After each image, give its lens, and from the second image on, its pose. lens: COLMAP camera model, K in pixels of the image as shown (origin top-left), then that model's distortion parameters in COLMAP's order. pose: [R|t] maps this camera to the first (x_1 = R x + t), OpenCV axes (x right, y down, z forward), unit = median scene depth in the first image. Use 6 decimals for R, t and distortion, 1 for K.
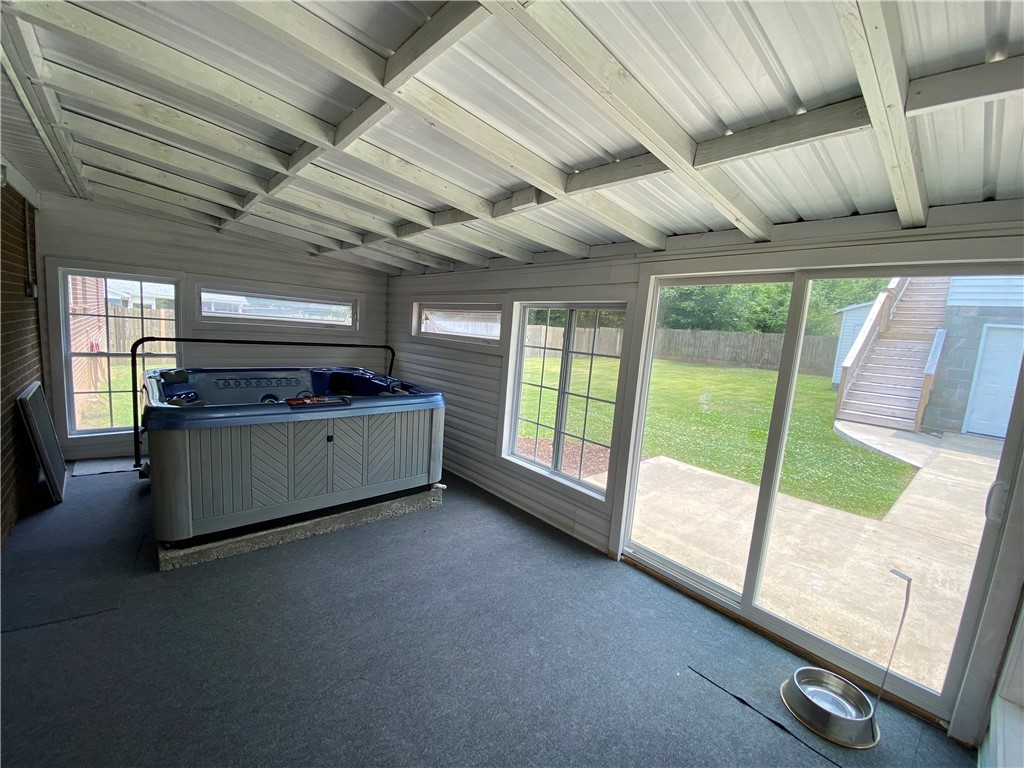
lens RADIAL K [[418.8, 0, 509.8], [0, 418.8, 387.3], [0, 0, 1]] dist [0.018434, -0.019681]
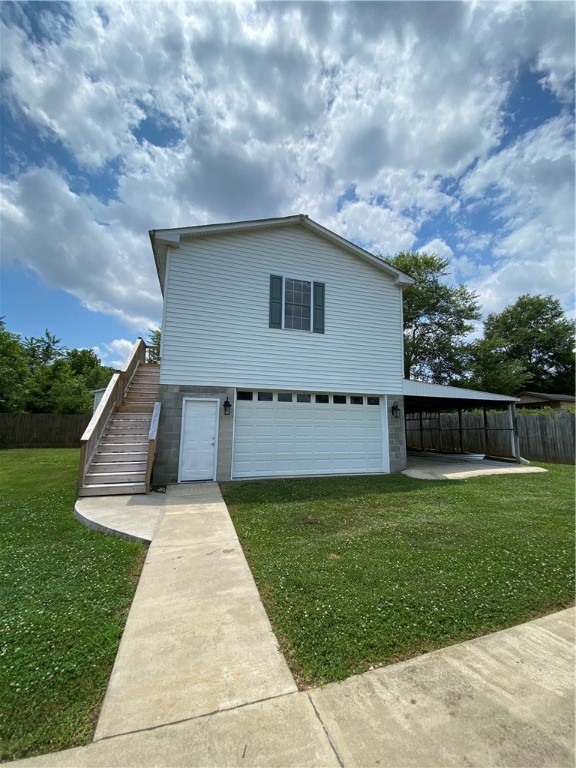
lens RADIAL K [[308.0, 0, 288.0], [0, 308.0, 384.0], [0, 0, 1]] dist [0.016925, -0.016597]
pose [[0.376893, 0.066751, 0.923849, 0.312658], [0.147040, 0.980441, -0.130826, -0.014029], [-0.914511, 0.185150, 0.359706, 0.290800]]
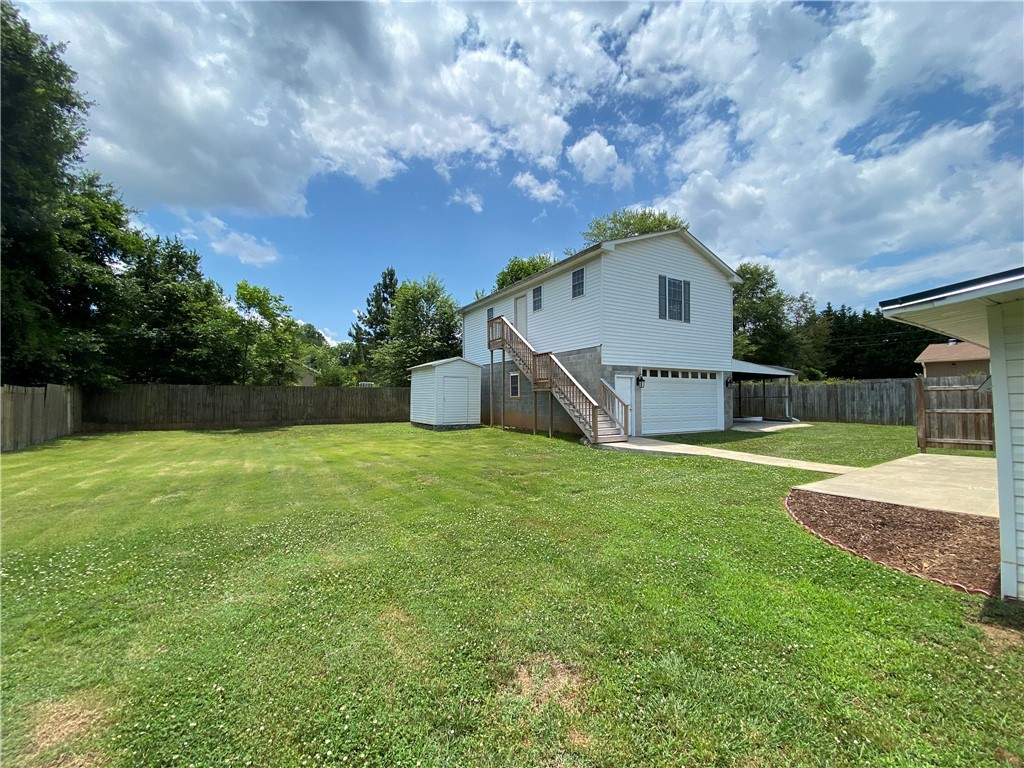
lens RADIAL K [[410.7, 0, 510.9], [0, 410.7, 388.2], [0, 0, 1]] dist [0.016925, -0.016597]
pose [[0.144175, -0.036775, 0.988869, -0.604966], [0.154254, 0.987928, 0.014250, -0.176681], [-0.977455, 0.150483, 0.148108, 1.095081]]
